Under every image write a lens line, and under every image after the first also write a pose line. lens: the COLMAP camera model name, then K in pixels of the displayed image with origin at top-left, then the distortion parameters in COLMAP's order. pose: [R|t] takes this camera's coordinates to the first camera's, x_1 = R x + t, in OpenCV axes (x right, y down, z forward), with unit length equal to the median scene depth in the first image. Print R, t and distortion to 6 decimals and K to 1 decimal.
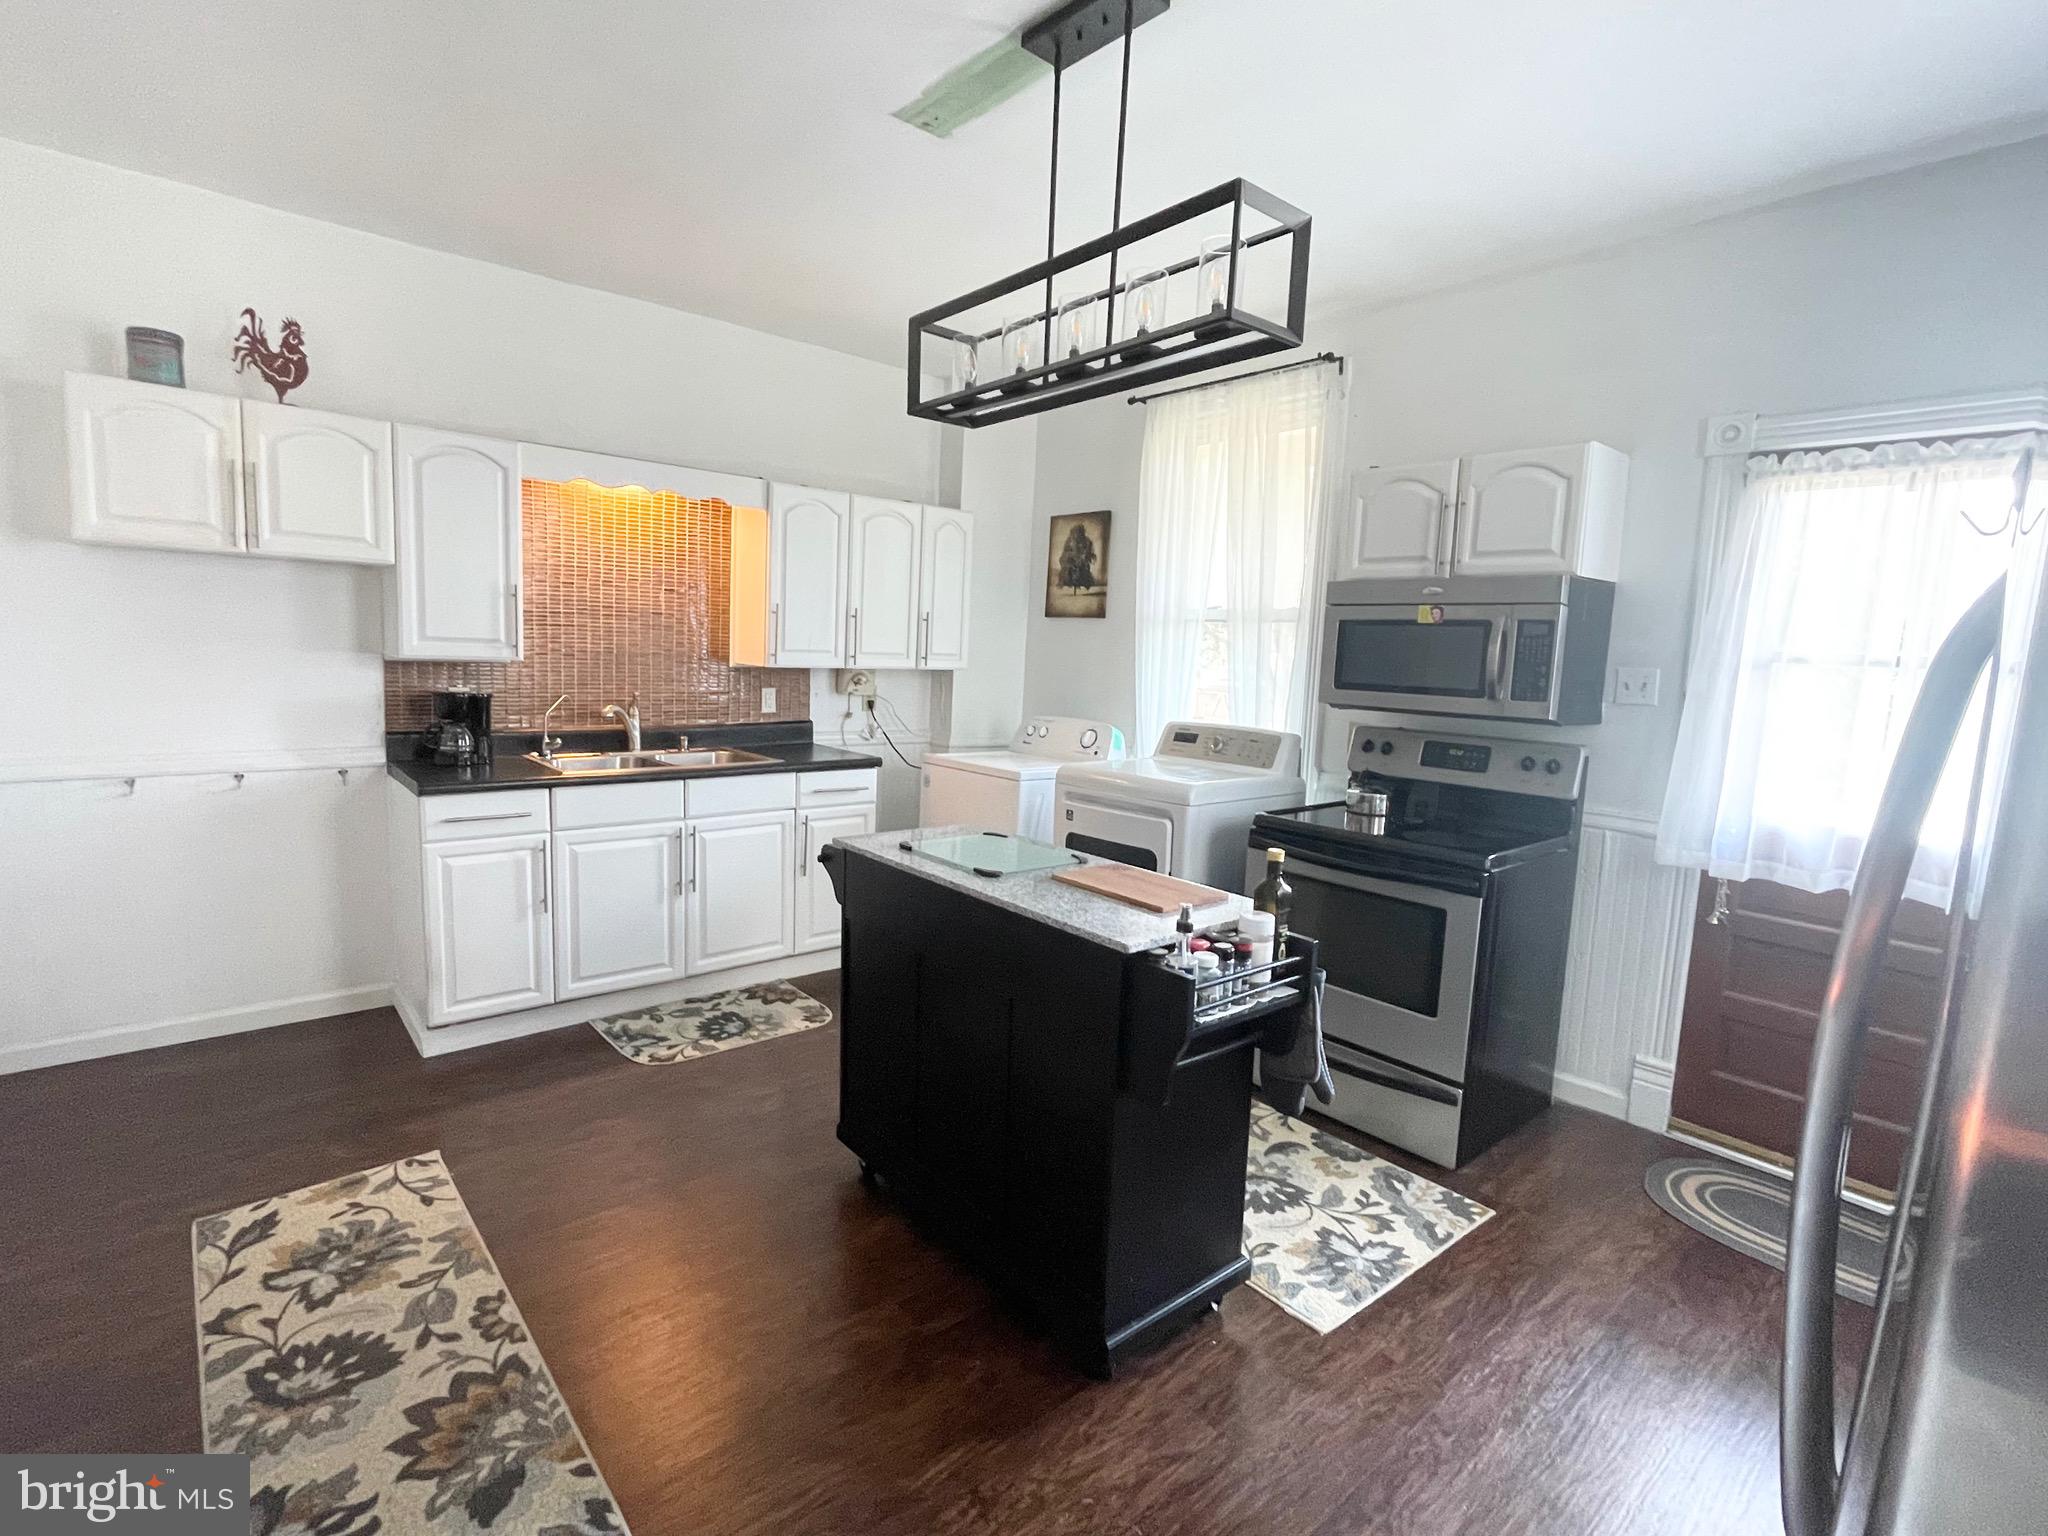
lens RADIAL K [[964.2, 0, 1015.2], [0, 964.2, 765.0], [0, 0, 1]] dist [-0.001396, -0.001739]
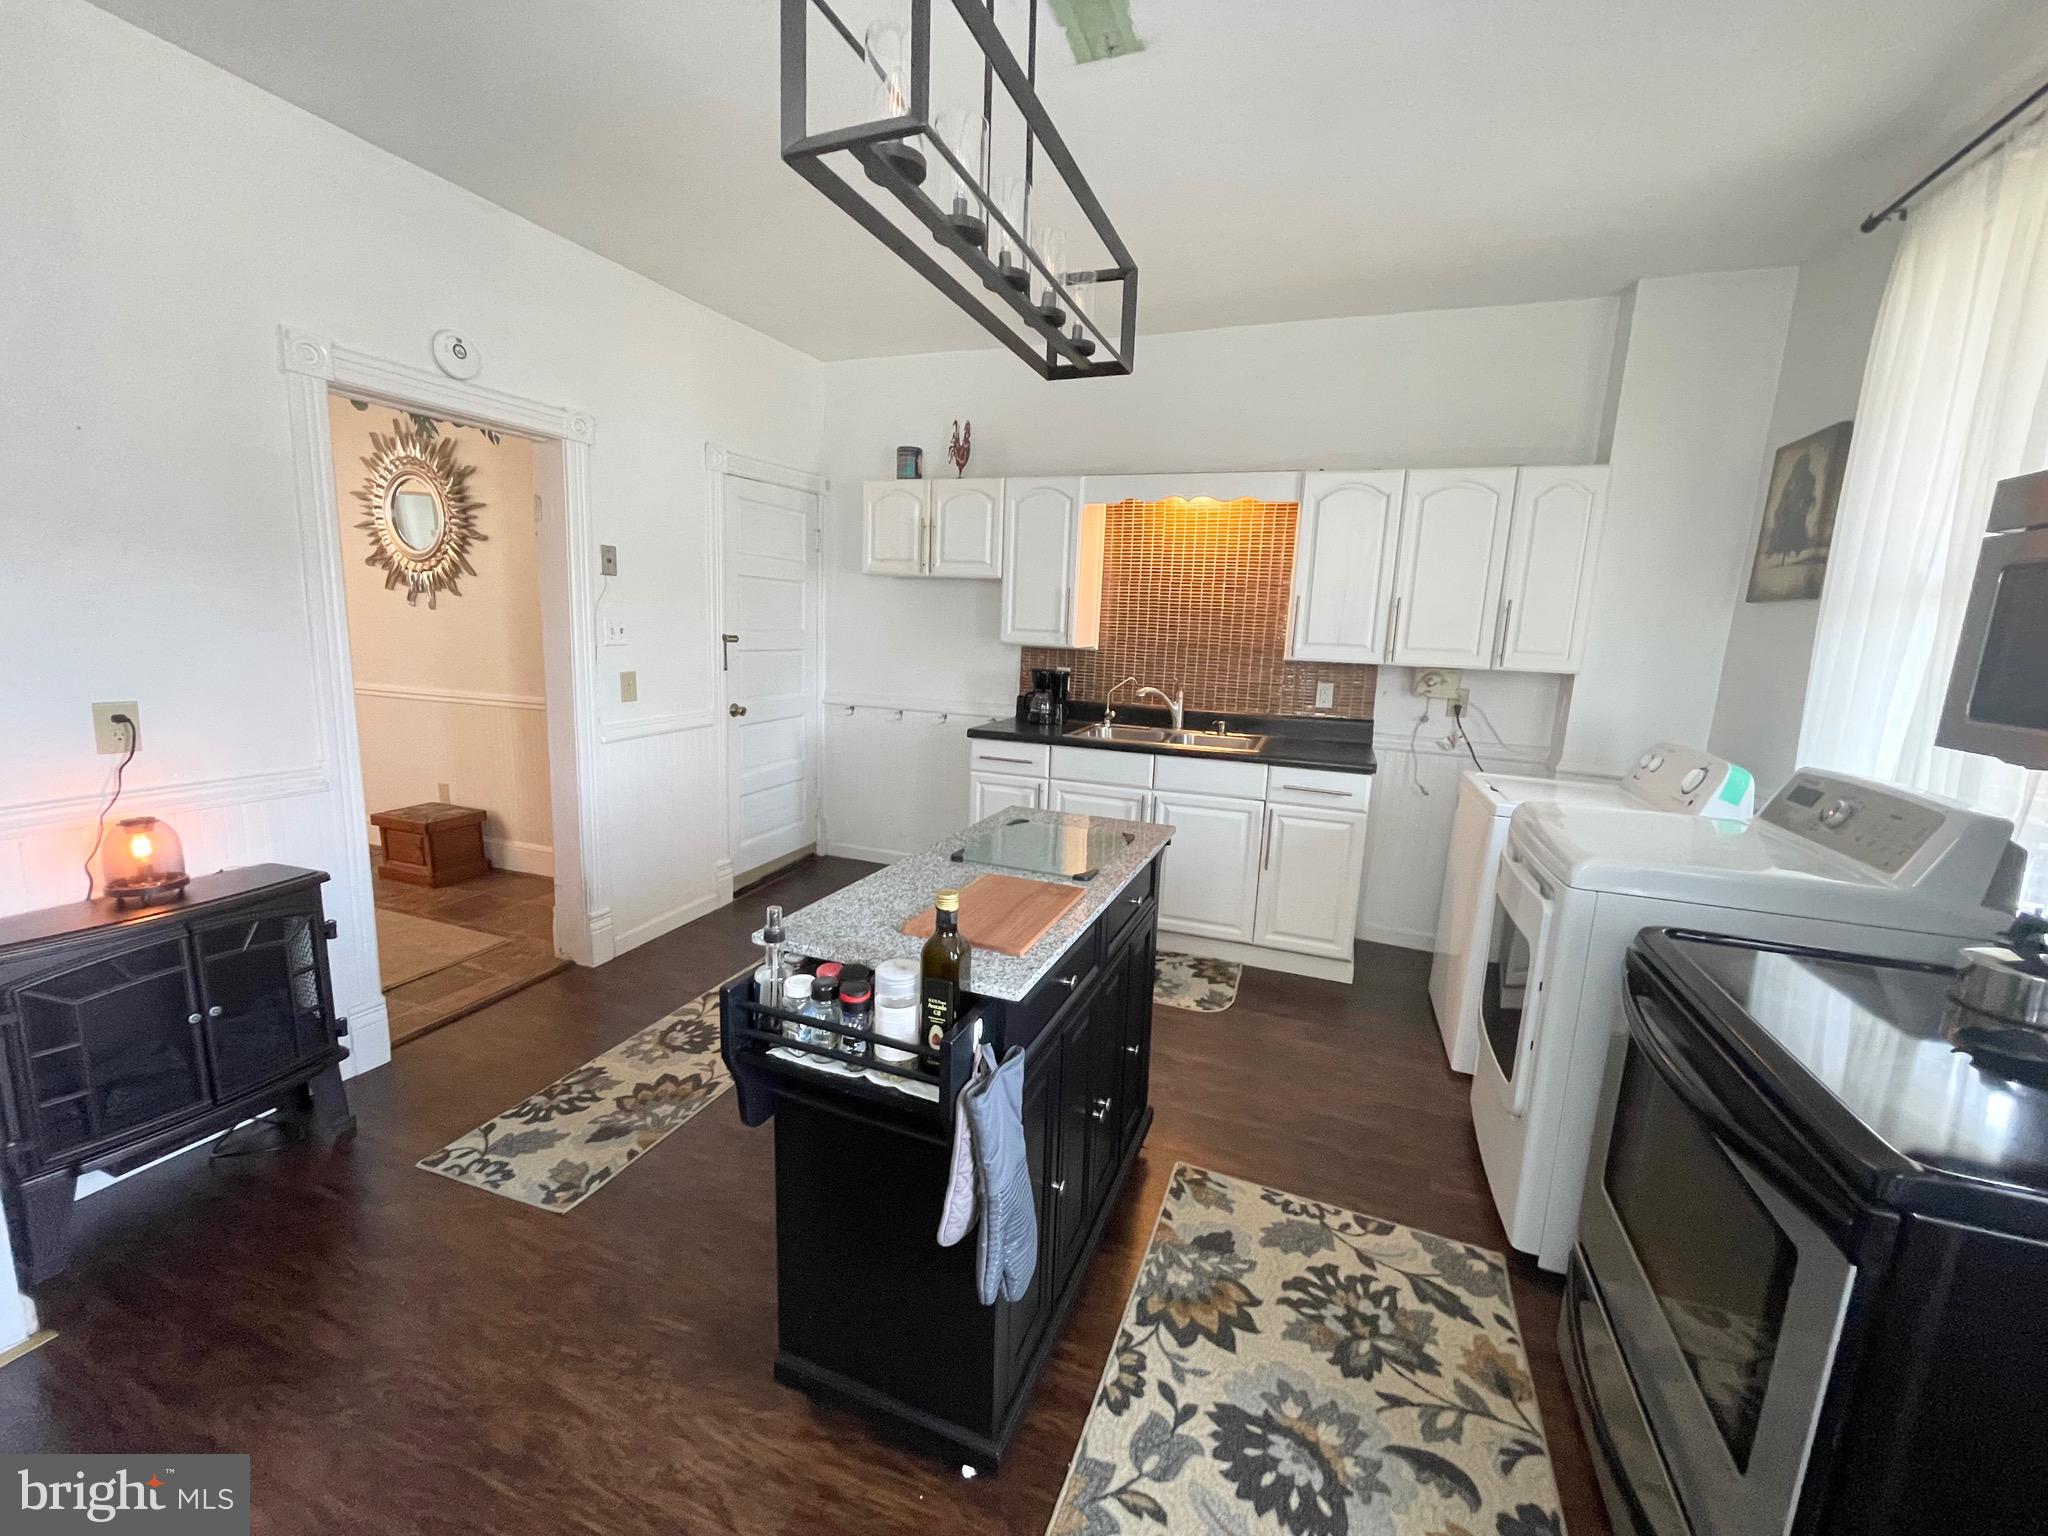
lens RADIAL K [[822.1, 0, 1021.0], [0, 822.1, 764.9], [0, 0, 1]] dist [-0.004372, -0.000074]
pose [[0.480924, 0.130925, -0.866932, 0.446751], [-0.126883, 0.988772, 0.078938, -0.030957], [0.867533, 0.072035, 0.492136, 0.419604]]
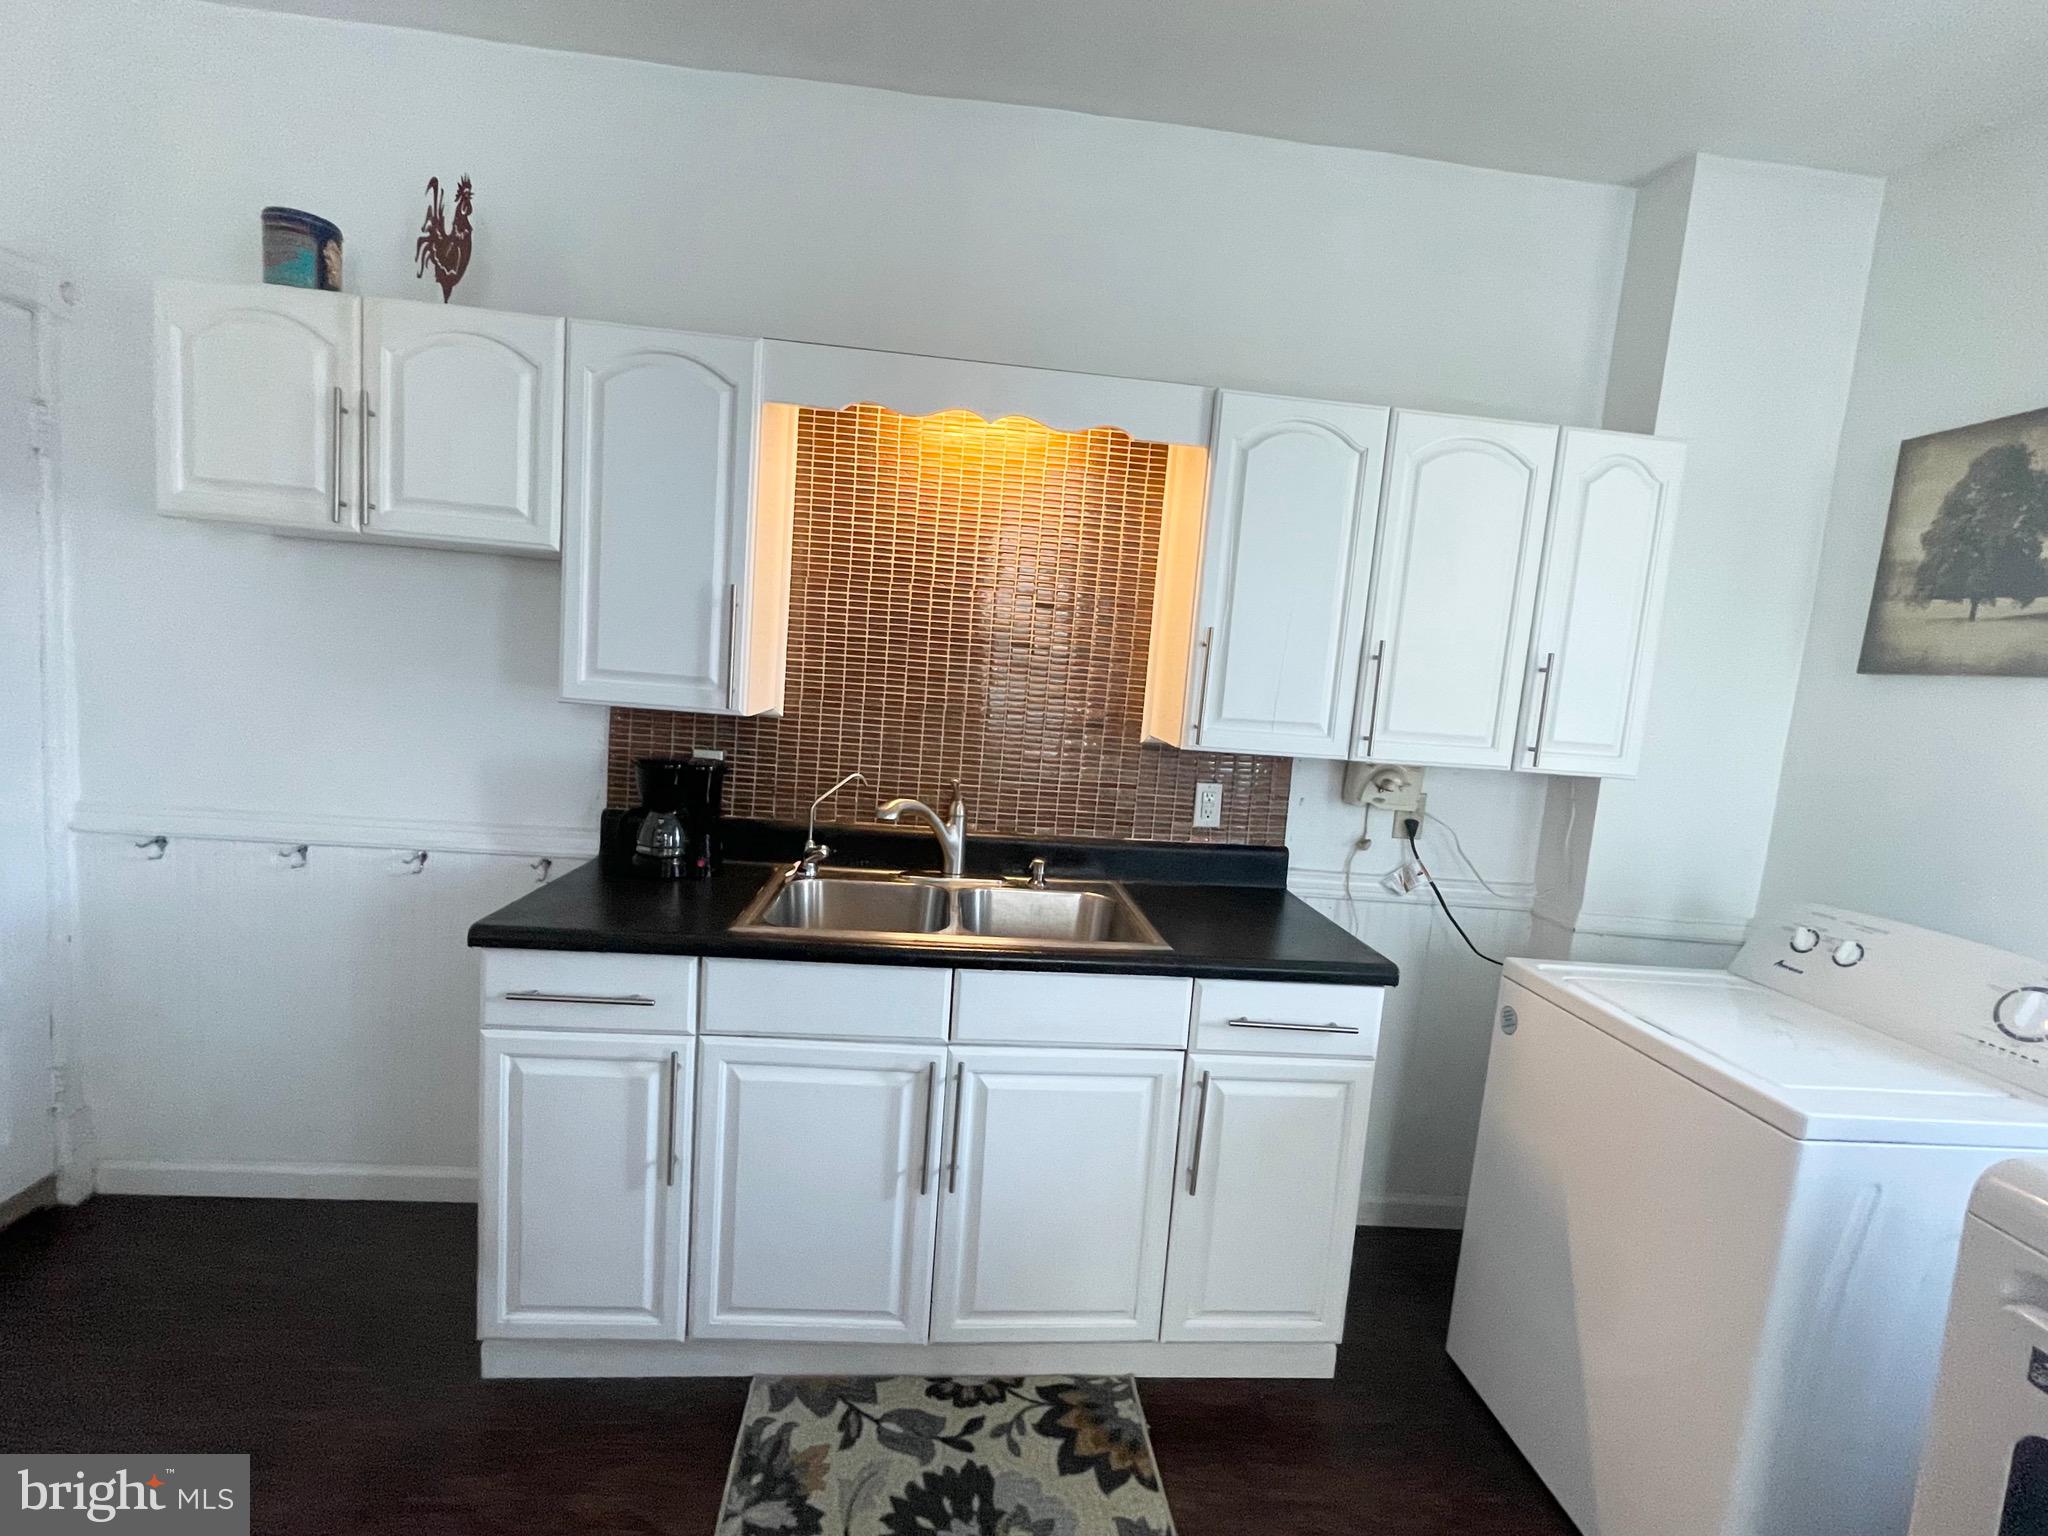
lens RADIAL K [[913.4, 0, 1026.5], [0, 913.4, 763.1], [0, 0, 1]] dist [-0.000269, -0.002238]
pose [[0.812965, 0.082432, -0.576449, -0.050762], [-0.114124, 0.993287, -0.018908, -0.091704], [0.571020, 0.081158, 0.816914, 0.669303]]
